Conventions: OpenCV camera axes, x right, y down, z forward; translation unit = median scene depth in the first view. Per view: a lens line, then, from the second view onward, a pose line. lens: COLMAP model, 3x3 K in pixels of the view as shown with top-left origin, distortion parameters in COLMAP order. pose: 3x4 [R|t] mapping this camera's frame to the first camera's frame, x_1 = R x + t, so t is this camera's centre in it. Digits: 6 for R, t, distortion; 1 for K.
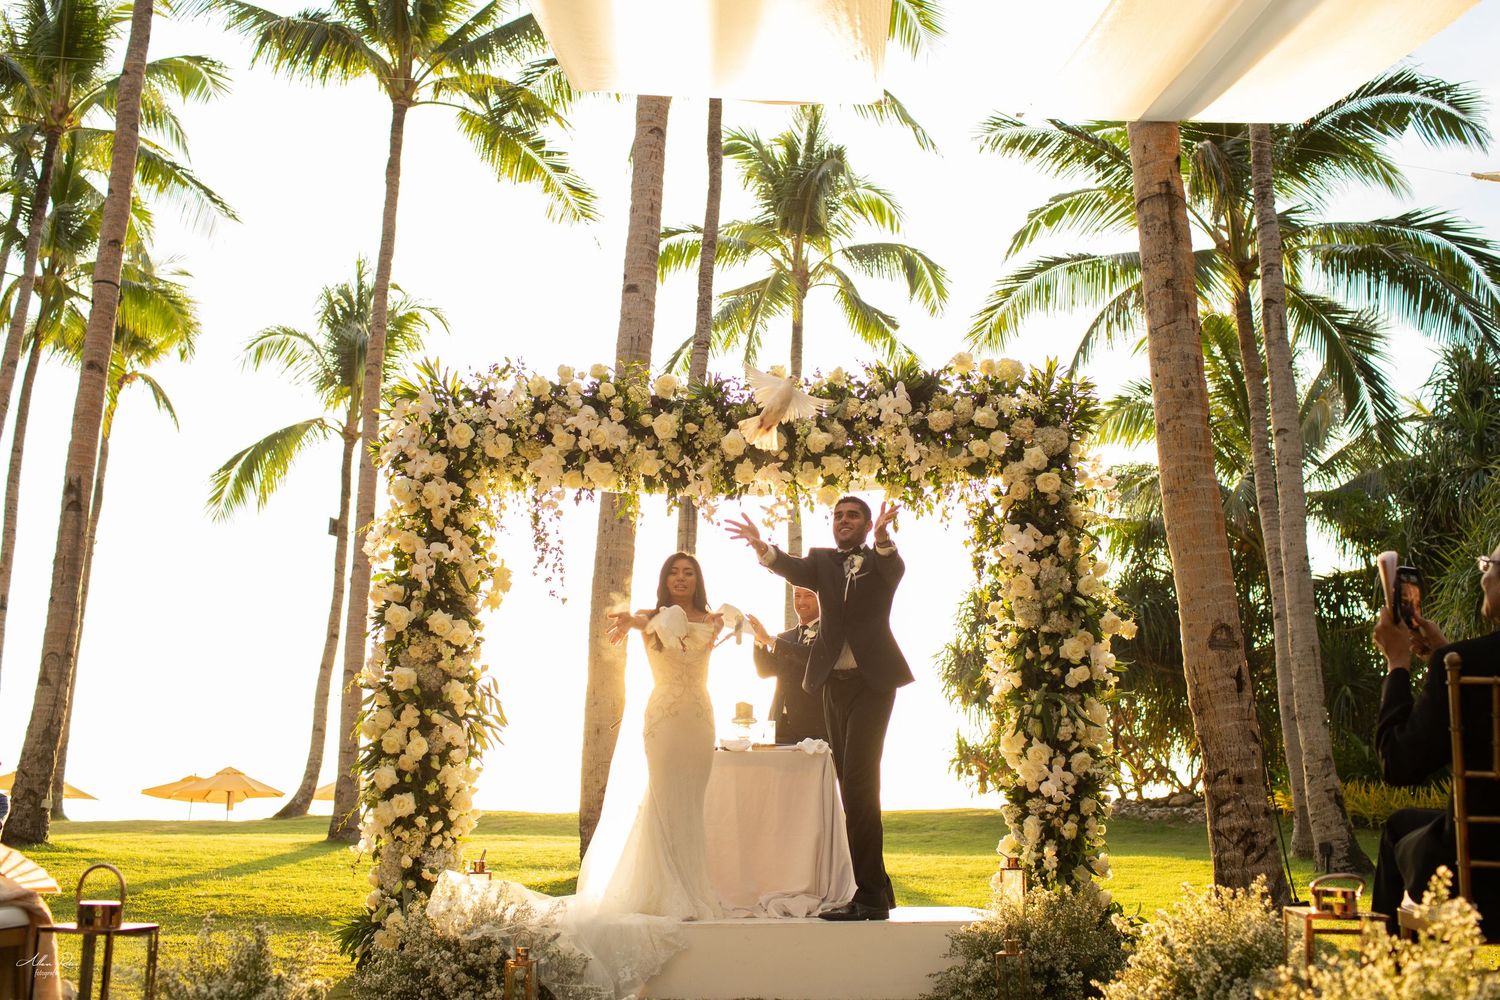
lens RADIAL K [[1640.3, 0, 768.6], [0, 1640.3, 466.2], [0, 0, 1]] dist [-0.076166, 0.007209]
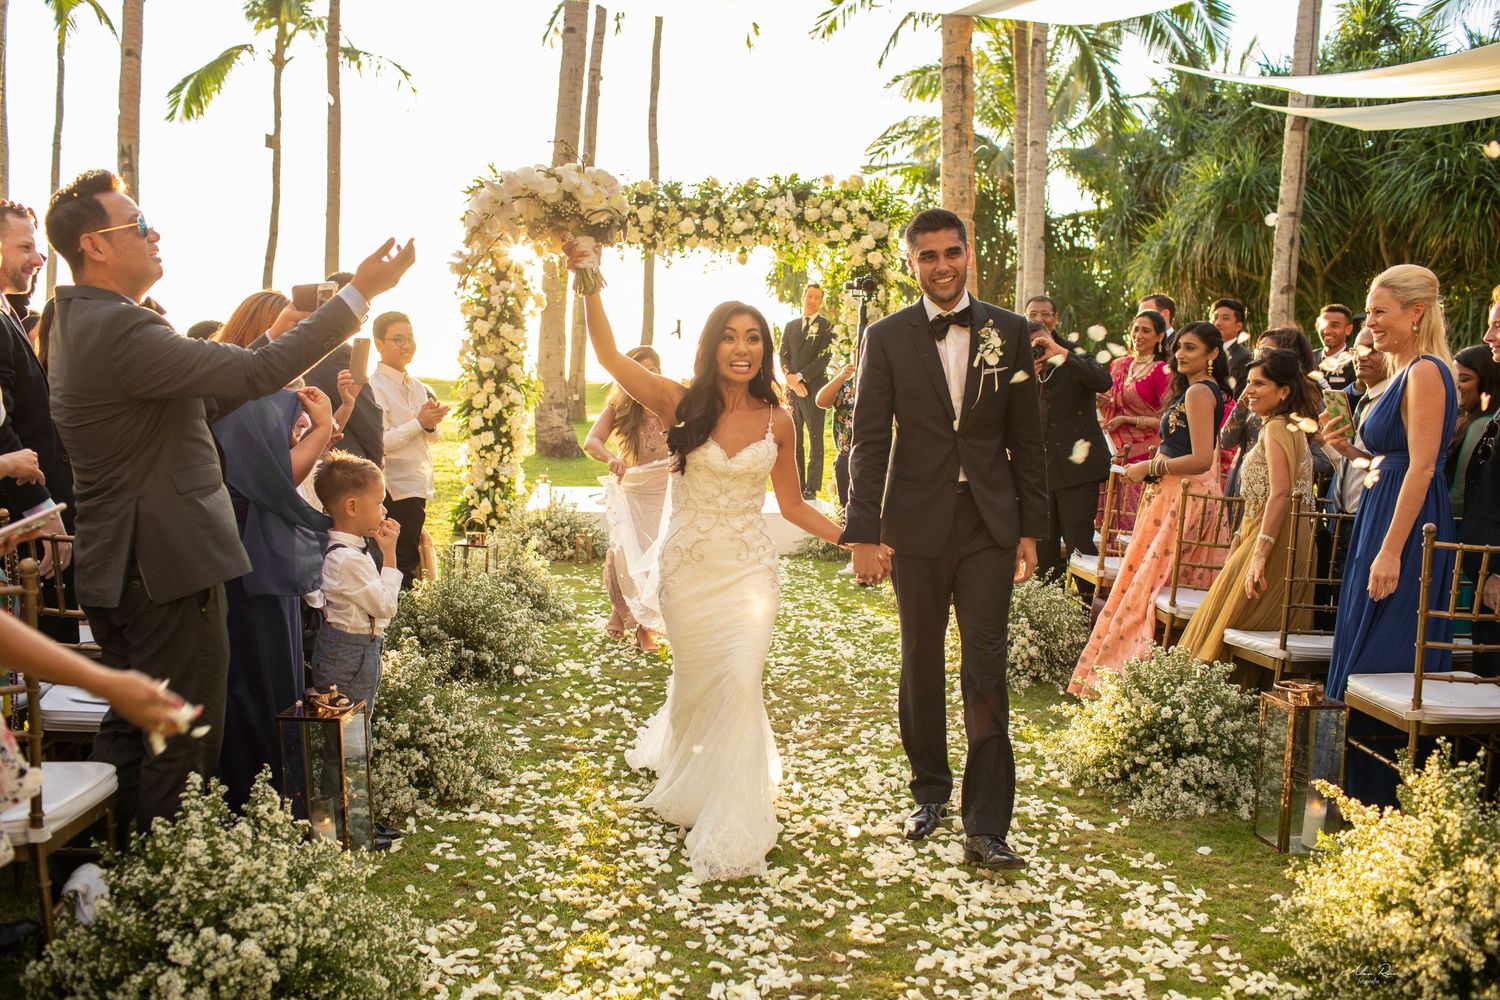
lens RADIAL K [[1412.2, 0, 750.0], [0, 1412.2, 500.0], [0, 0, 1]] dist [-0.059042, 0.016939]
pose [[0.993694, 0.016563, 0.110900, -0.106819], [-0.049538, 0.952124, 0.301673, -0.175222], [-0.100594, -0.305264, 0.946940, -0.408584]]
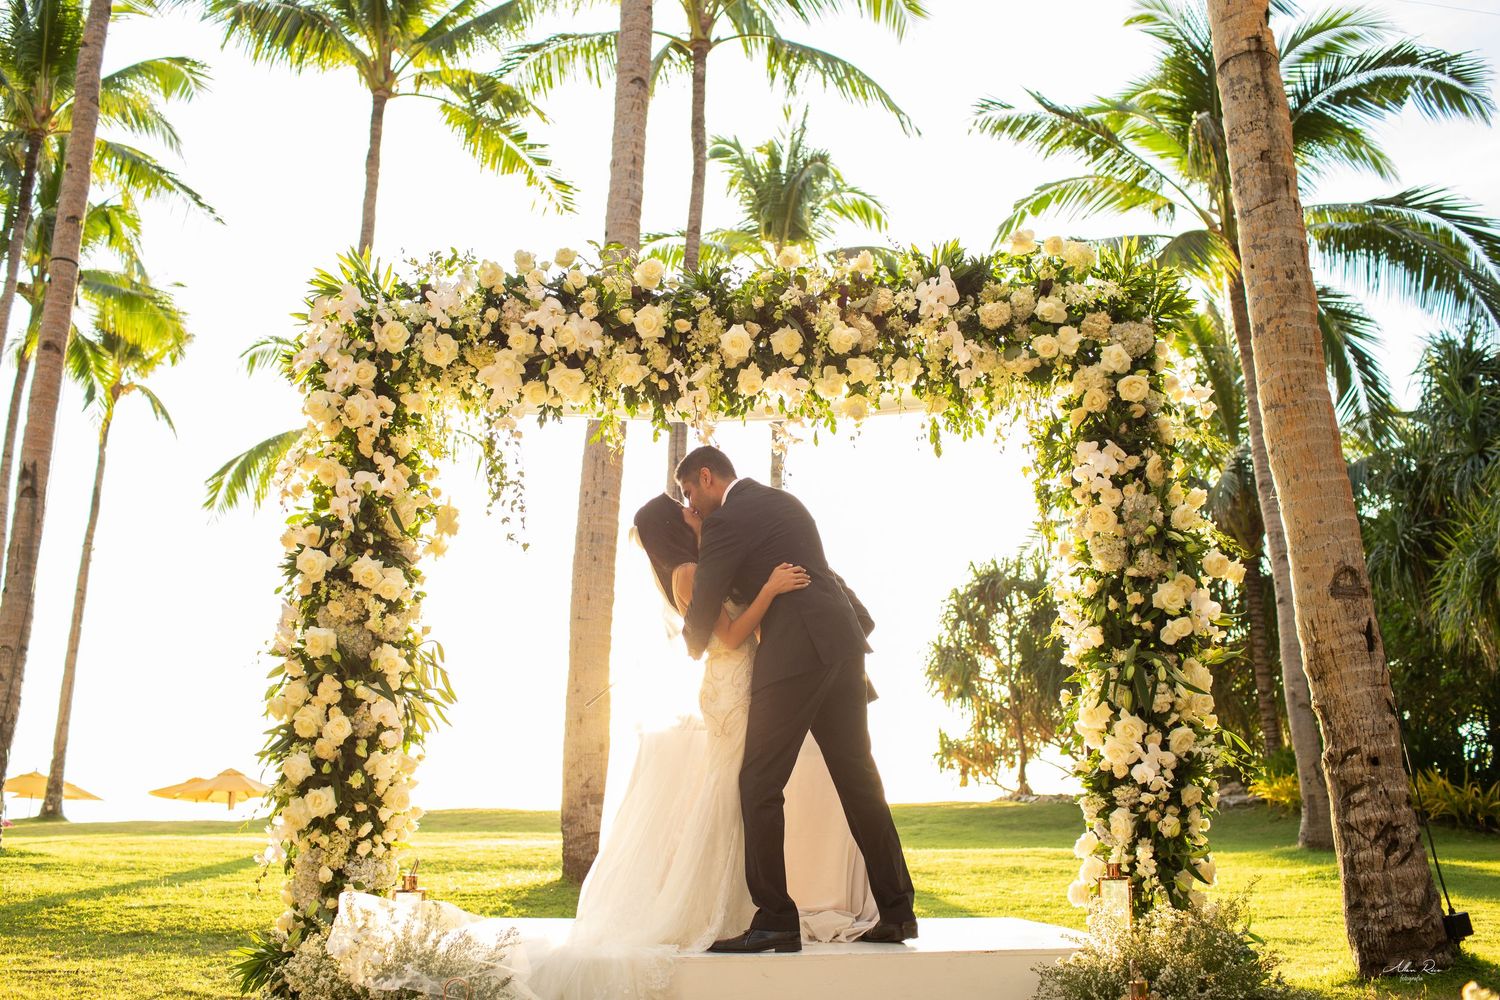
lens RADIAL K [[1514.4, 0, 750.0], [0, 1514.4, 500.0], [0, 0, 1]] dist [-0.067752, 0.002755]
pose [[0.999957, -0.009116, 0.001767, -0.016092], [0.009102, 0.999925, 0.008156, 0.054411], [-0.001842, -0.008139, 0.999965, 0.258812]]
